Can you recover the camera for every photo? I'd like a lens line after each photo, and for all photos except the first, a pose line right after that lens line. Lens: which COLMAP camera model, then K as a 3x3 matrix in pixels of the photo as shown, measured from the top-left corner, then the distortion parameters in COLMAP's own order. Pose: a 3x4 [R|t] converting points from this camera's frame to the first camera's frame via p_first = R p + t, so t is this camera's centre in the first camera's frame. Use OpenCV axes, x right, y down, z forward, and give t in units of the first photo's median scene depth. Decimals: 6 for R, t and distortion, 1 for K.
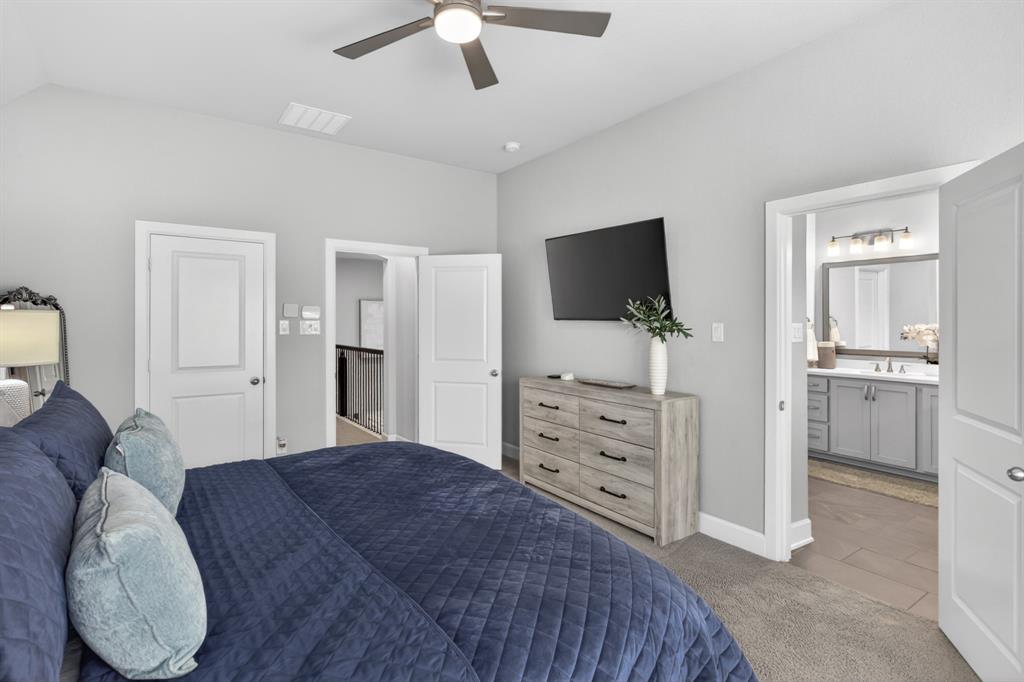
lens RADIAL K [[479.4, 0, 509.3], [0, 479.4, 327.5], [0, 0, 1]] dist [0.001466, 0.000239]
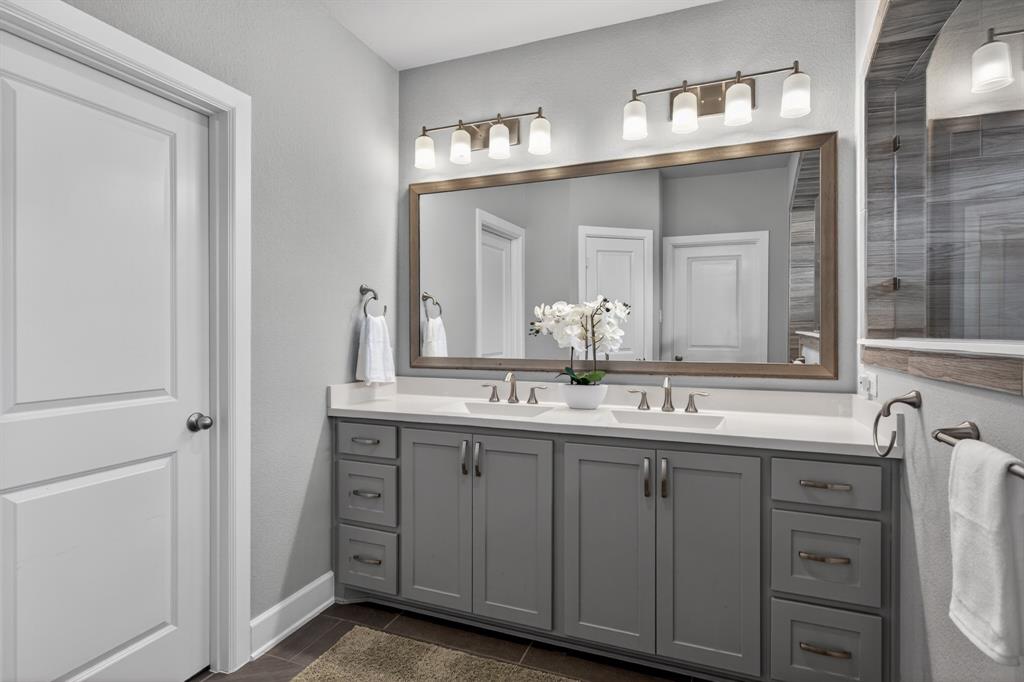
lens RADIAL K [[592.3, 0, 512.0], [0, 592.3, 341.0], [0, 0, 1]] dist [0.000149, 0.000195]
pose [[0.808235, -0.002723, 0.588854, 0.442289], [-0.002070, 0.999970, 0.007466, 0.026070], [-0.588856, -0.007253, 0.808205, 0.519820]]
